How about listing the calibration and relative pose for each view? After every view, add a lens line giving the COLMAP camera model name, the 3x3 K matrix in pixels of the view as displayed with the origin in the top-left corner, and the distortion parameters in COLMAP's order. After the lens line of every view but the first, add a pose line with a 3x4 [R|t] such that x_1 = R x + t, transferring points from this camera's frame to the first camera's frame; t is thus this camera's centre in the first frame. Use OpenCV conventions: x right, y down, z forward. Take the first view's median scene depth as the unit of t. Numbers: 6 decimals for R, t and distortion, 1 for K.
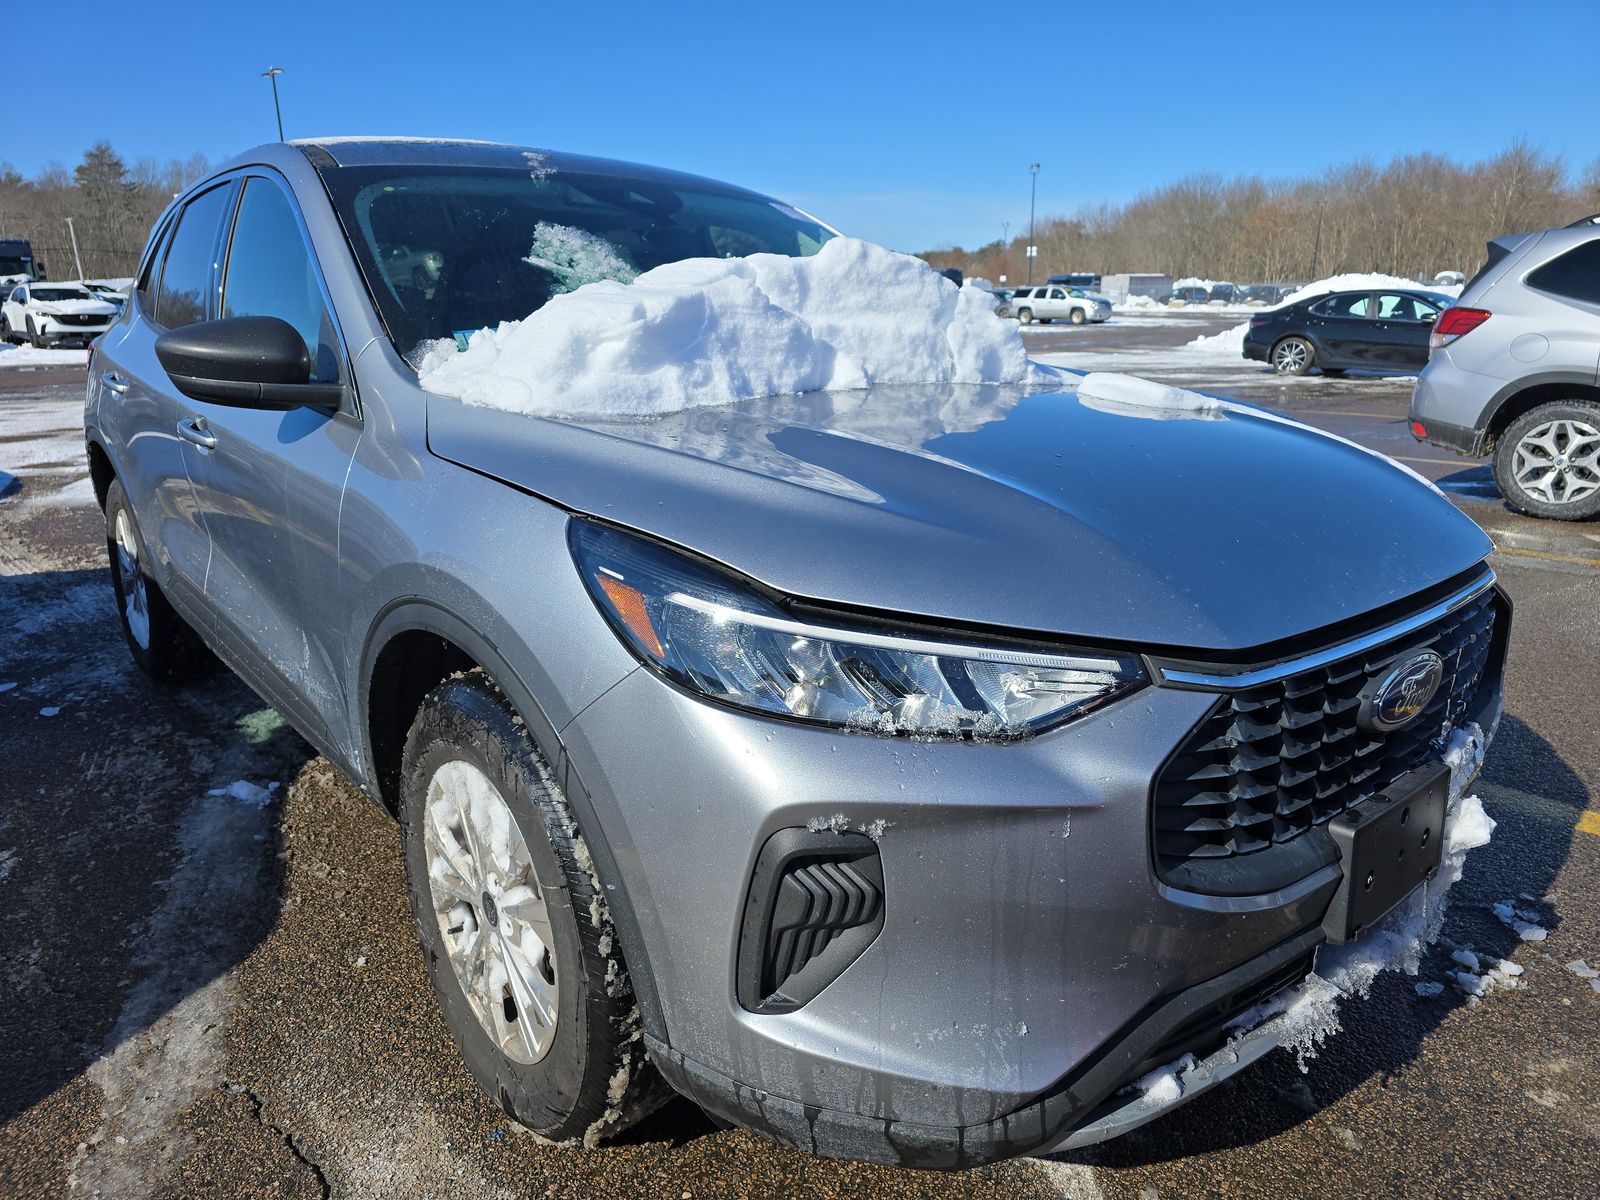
lens RADIAL K [[1076.5, 0, 801.5], [0, 1076.5, 592.5], [0, 0, 1]] dist [0.056044, -0.047953]
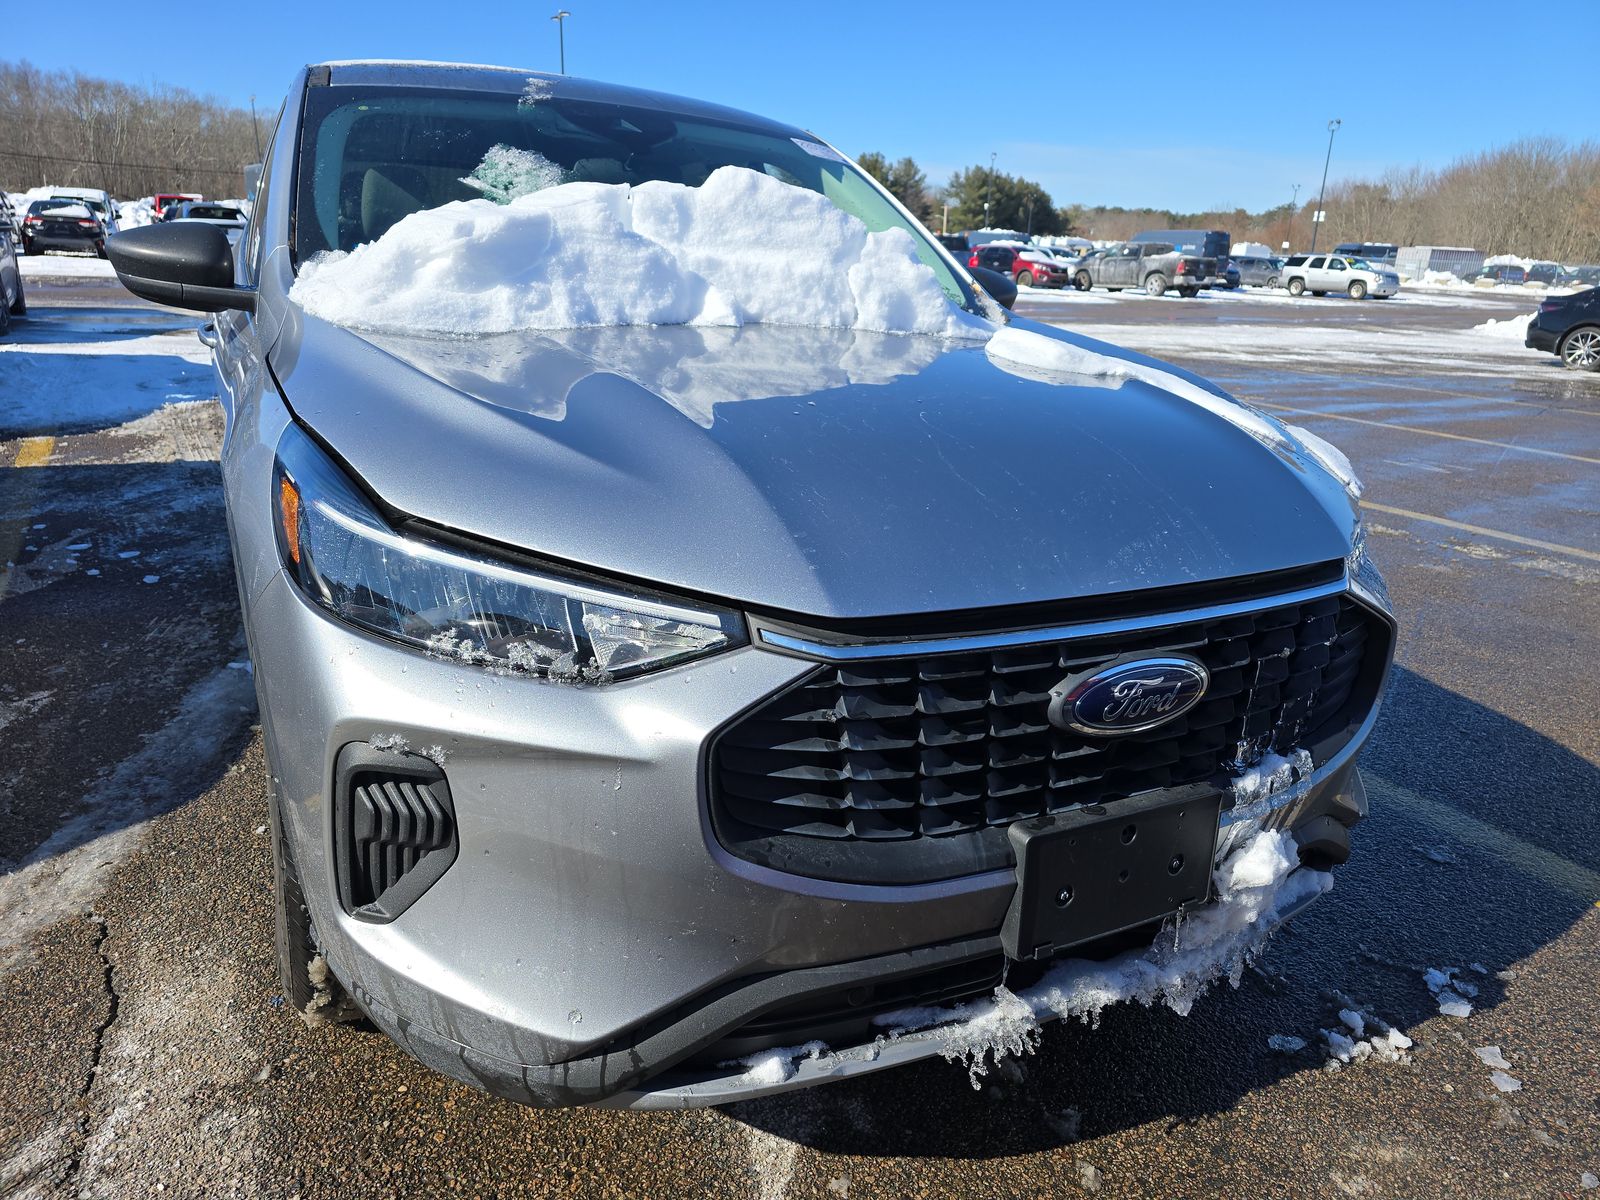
lens RADIAL K [[1076.5, 0, 801.5], [0, 1076.5, 592.5], [0, 0, 1]] dist [0.056044, -0.047953]
pose [[0.973697, 0.112134, -0.198341, 0.331600], [-0.104147, 0.993290, 0.050287, -0.007078], [0.202649, -0.028307, 0.978842, 0.057768]]
